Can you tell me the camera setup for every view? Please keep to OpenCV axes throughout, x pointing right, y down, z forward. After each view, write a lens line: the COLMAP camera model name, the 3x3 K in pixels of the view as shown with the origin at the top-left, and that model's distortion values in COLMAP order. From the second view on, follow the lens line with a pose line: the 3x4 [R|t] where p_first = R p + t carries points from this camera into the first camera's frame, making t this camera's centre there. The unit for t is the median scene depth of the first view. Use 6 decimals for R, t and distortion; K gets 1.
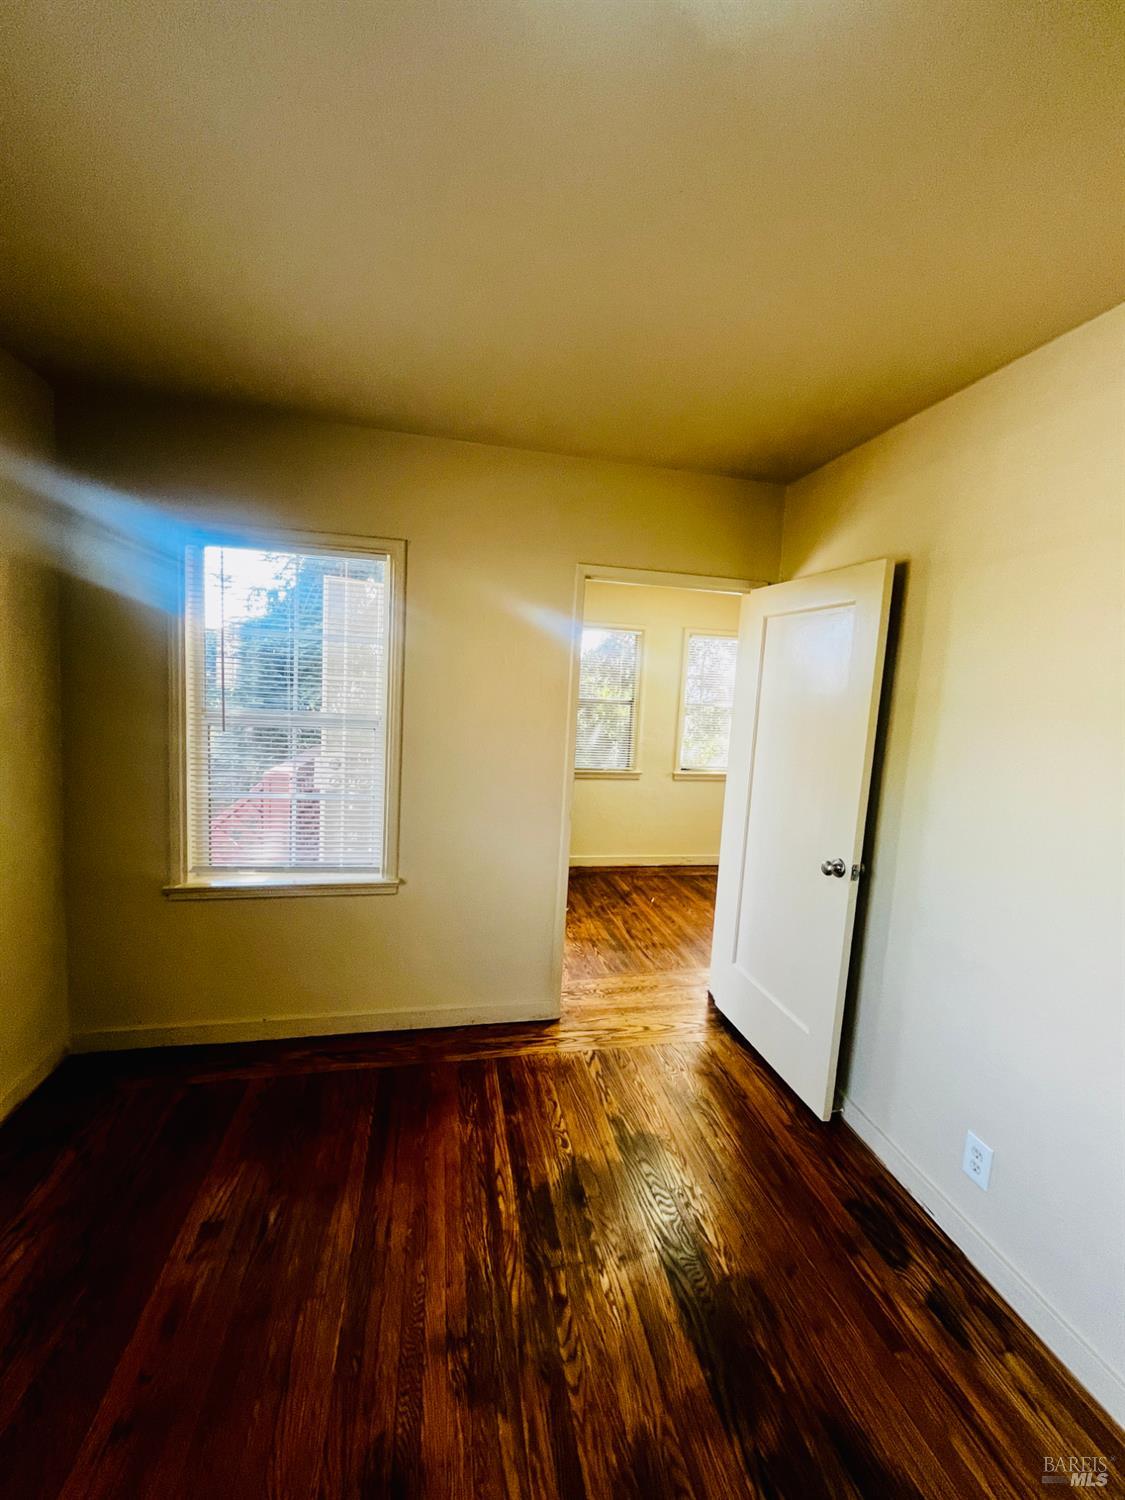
lens RADIAL K [[601.3, 0, 563.9], [0, 601.3, 750.4], [0, 0, 1]] dist [-0.000533, 0.000267]
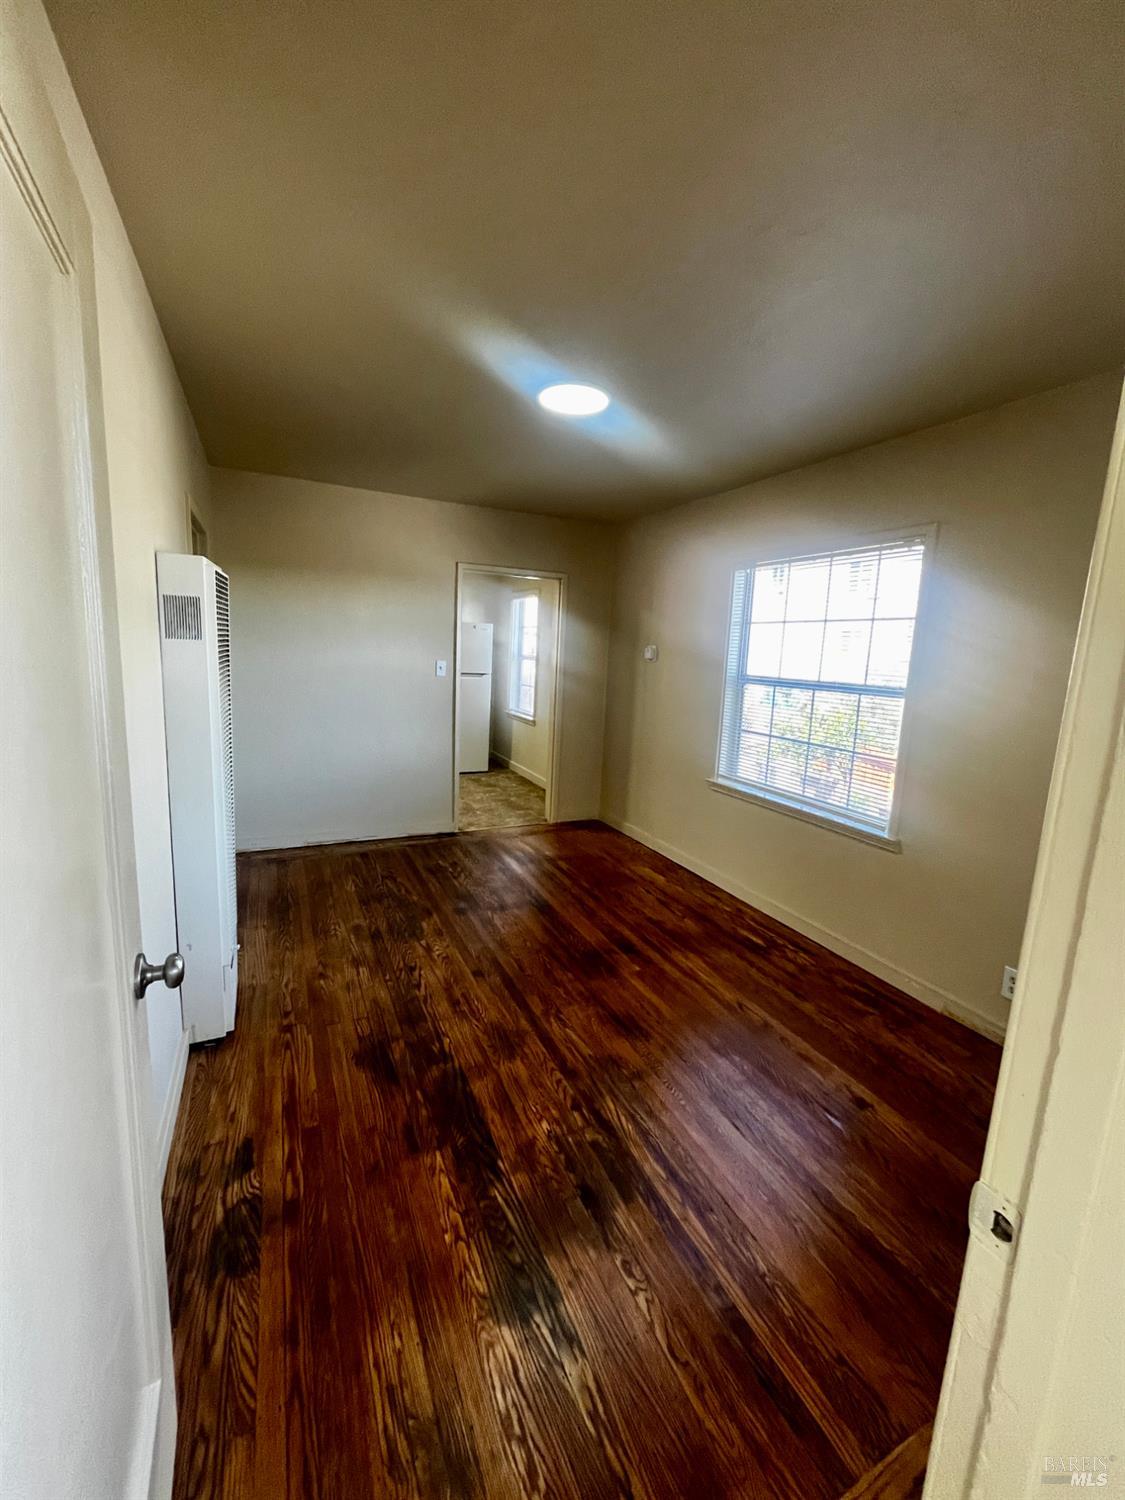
lens RADIAL K [[601.3, 0, 563.9], [0, 601.3, 747.2], [0, 0, 1]] dist [-0.000533, 0.000267]
pose [[-0.965989, -0.061296, -0.251213, 0.358778], [-0.125501, 0.960541, 0.248214, -0.136494], [0.226086, 0.271299, -0.935565, 1.820572]]
